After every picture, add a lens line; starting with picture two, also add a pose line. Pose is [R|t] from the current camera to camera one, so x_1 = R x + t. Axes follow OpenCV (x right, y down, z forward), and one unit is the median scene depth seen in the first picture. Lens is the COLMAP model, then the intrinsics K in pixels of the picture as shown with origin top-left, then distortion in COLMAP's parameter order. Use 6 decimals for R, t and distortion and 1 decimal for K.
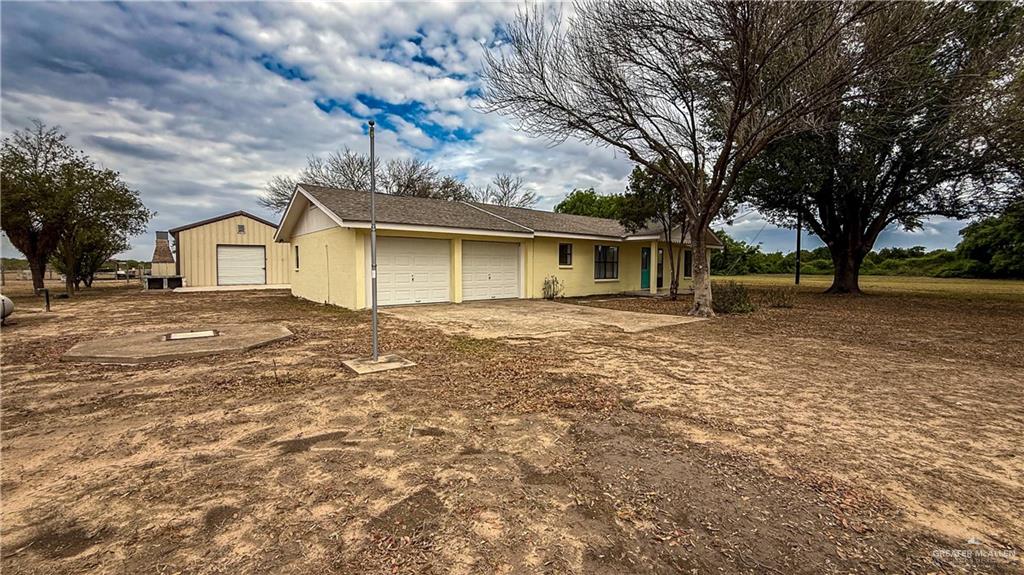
lens RADIAL K [[413.0, 0, 510.9], [0, 413.0, 287.0], [0, 0, 1]] dist [-0.001515, -0.000280]
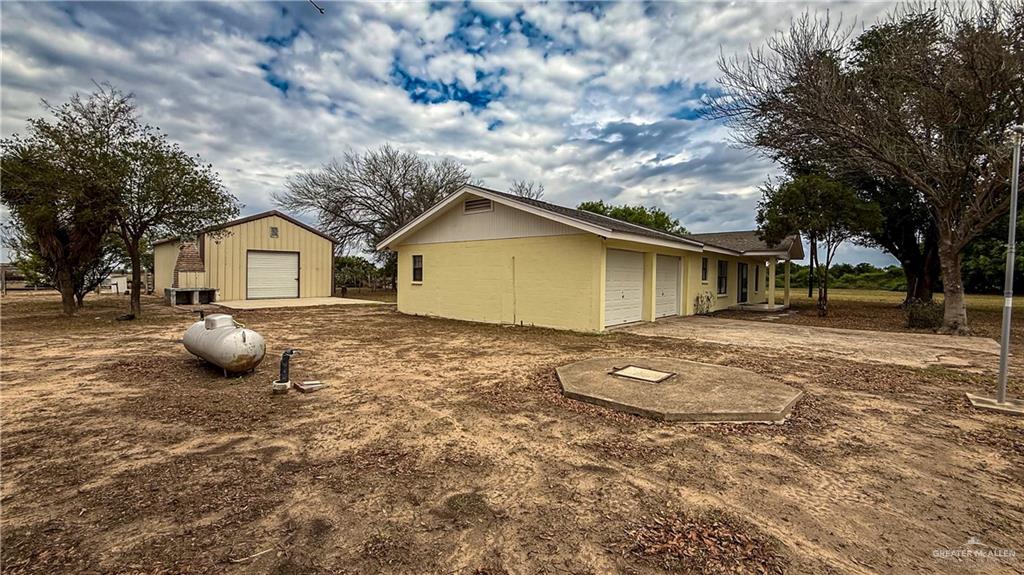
lens RADIAL K [[429.1, 0, 513.8], [0, 429.1, 288.0], [0, 0, 1]] dist [0.000834, 0.000156]
pose [[0.983928, 0.004842, 0.178497, -0.344504], [-0.000952, 0.999760, -0.021872, -0.008855], [-0.178560, 0.021351, 0.983697, 0.063653]]
